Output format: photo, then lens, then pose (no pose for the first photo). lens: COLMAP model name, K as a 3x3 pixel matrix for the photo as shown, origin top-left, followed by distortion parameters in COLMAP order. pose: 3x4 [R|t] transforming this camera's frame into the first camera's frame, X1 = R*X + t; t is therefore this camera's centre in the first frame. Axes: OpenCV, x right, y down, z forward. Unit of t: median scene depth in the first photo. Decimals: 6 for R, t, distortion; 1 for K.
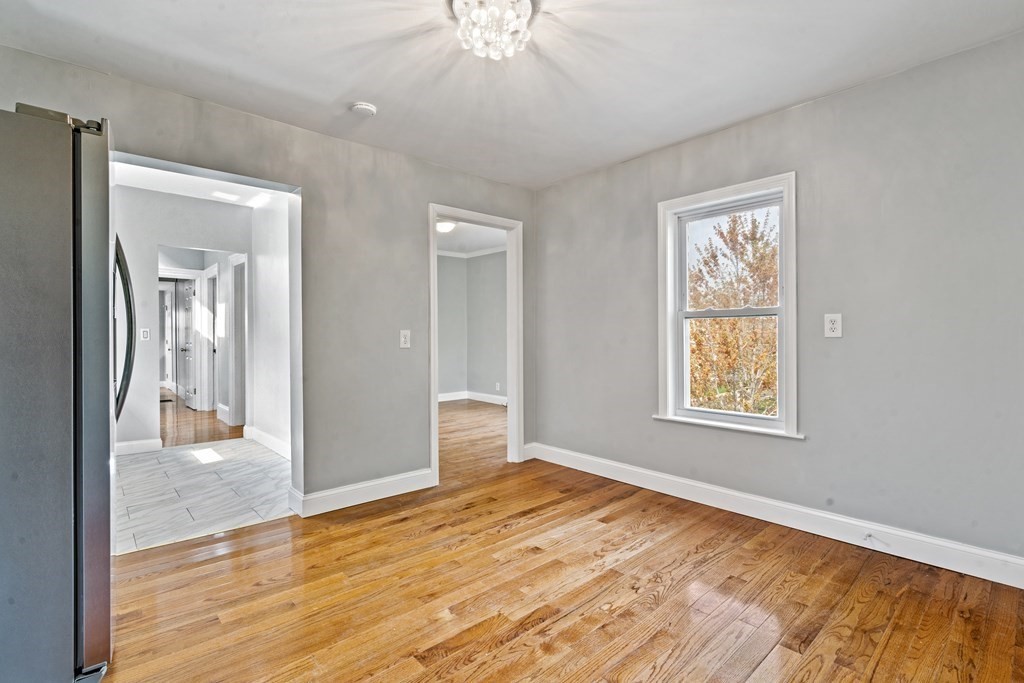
lens RADIAL K [[466.8, 0, 512.5], [0, 466.8, 332.1], [0, 0, 1]] dist [-0.006910, 0.000527]
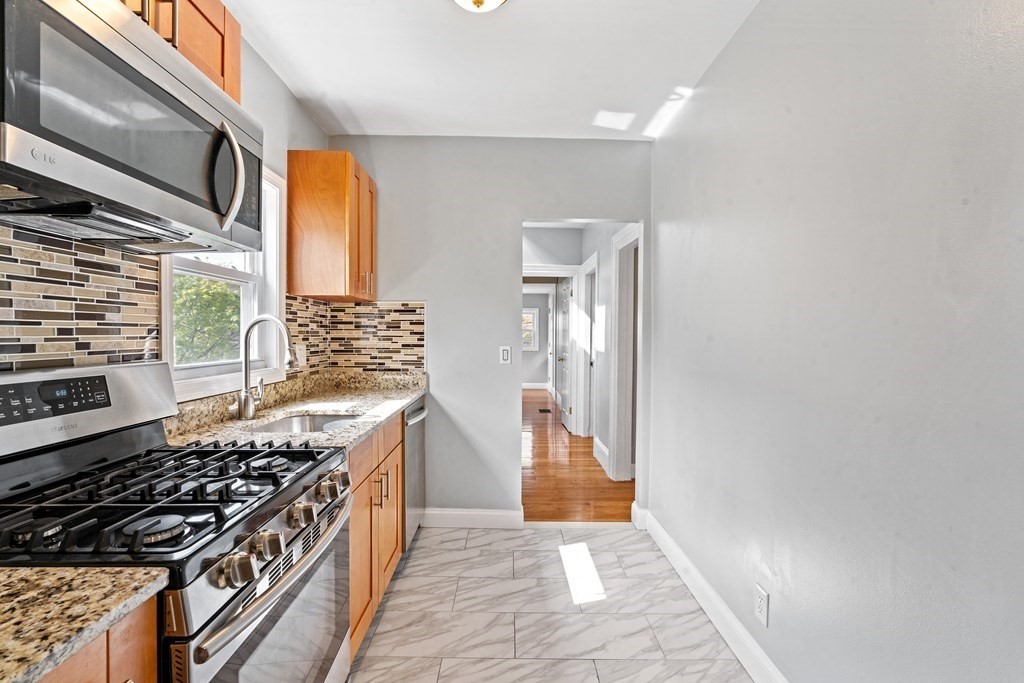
lens RADIAL K [[466.8, 0, 512.4], [0, 466.8, 338.1], [0, 0, 1]] dist [-0.006910, 0.000527]
pose [[0.744485, 0.022046, -0.667275, -0.214428], [-0.008868, 0.999693, 0.023135, -0.024023], [0.667580, -0.011306, 0.744452, 0.323368]]
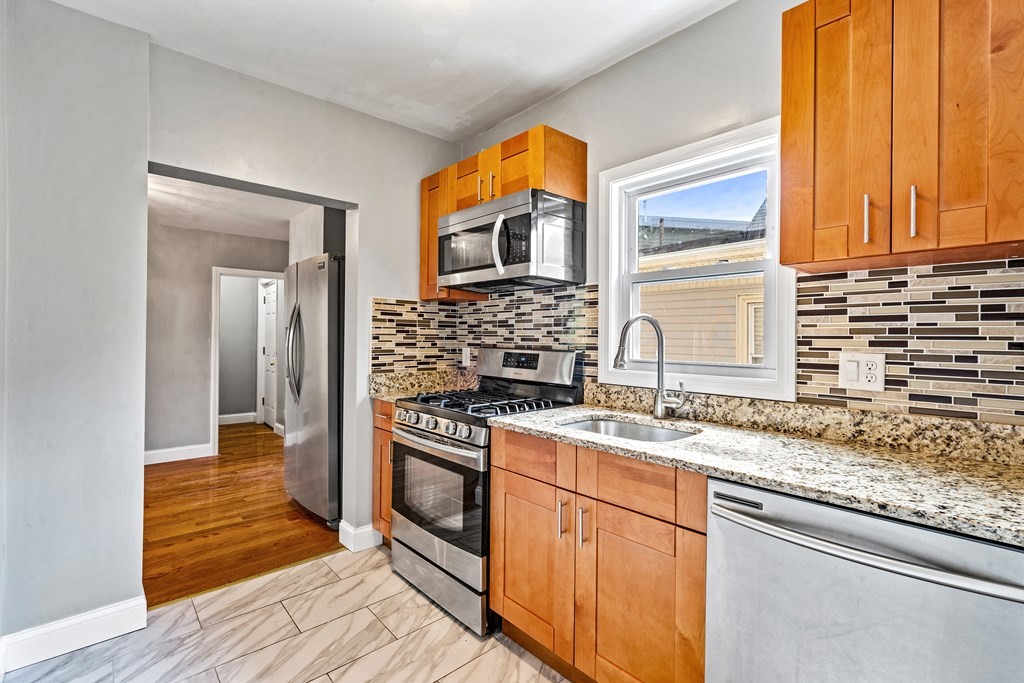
lens RADIAL K [[466.8, 0, 517.3], [0, 466.8, 338.6], [0, 0, 1]] dist [-0.006910, 0.000527]
pose [[-0.999961, 0.004560, 0.007510, -0.435982], [0.004532, 0.999982, -0.003804, -0.014751], [-0.007527, -0.003770, -0.999965, 0.710555]]
